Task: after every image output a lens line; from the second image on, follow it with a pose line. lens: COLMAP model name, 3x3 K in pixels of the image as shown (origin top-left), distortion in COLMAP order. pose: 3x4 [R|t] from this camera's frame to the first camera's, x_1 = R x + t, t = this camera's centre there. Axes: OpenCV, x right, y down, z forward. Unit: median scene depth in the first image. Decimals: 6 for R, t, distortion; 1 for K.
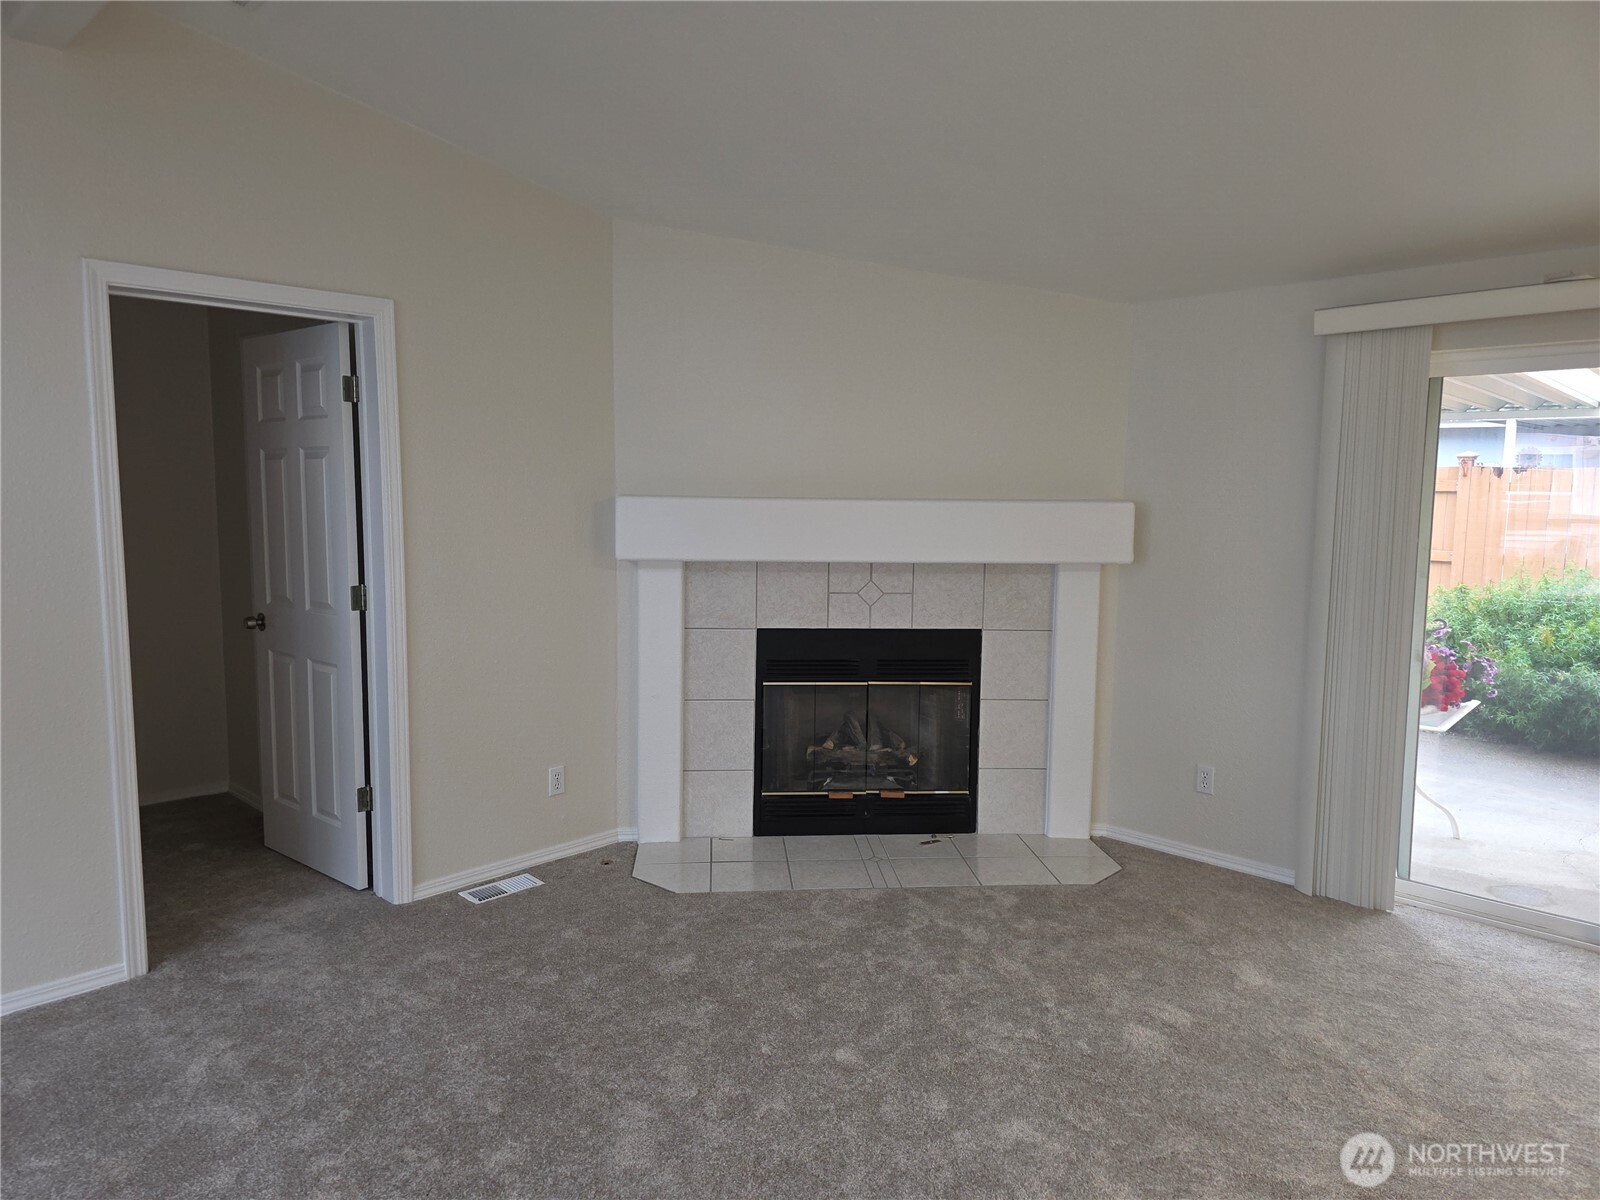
lens RADIAL K [[1083.2, 0, 789.5], [0, 1083.2, 588.7], [0, 0, 1]] dist [0.053433, -0.034314]
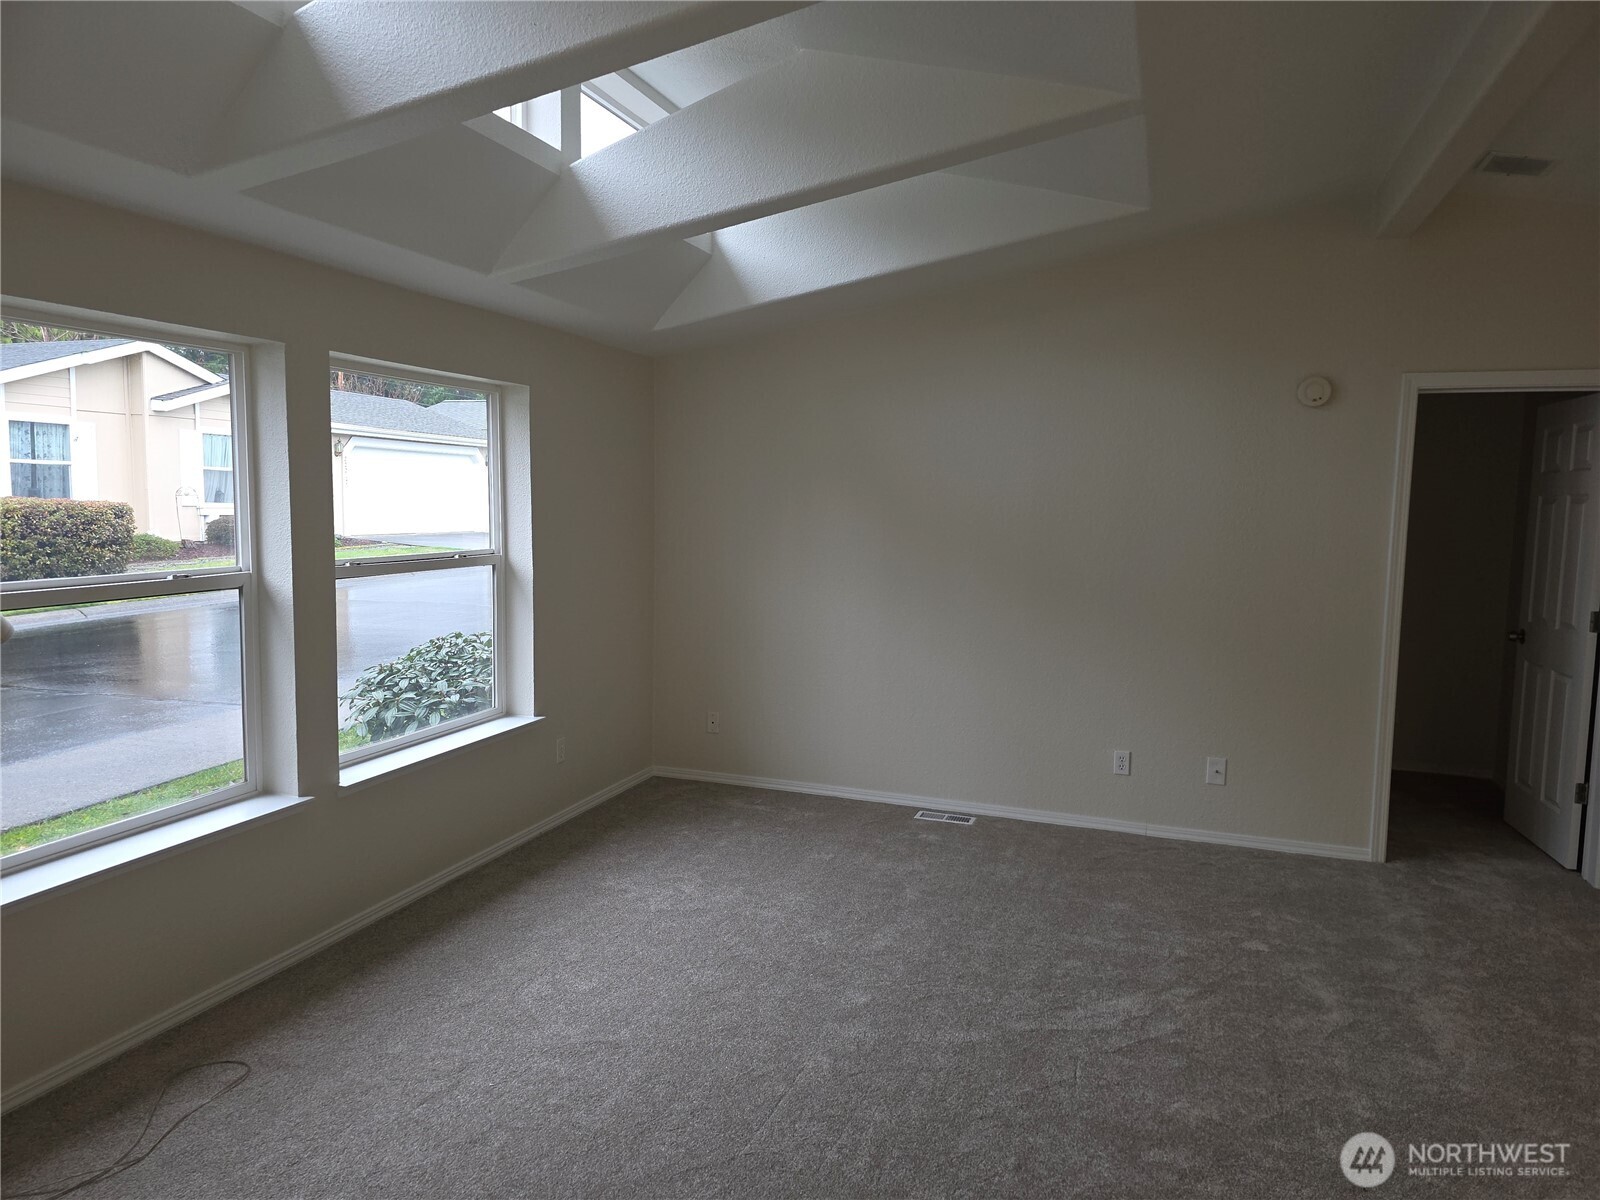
lens RADIAL K [[1083.2, 0, 790.8], [0, 1083.2, 593.3], [0, 0, 1]] dist [0.053433, -0.034314]
pose [[0.430557, 0.087125, -0.898348, 0.342680], [-0.106394, 0.993290, 0.045340, 0.017855], [0.896270, 0.076058, 0.436938, -0.348560]]
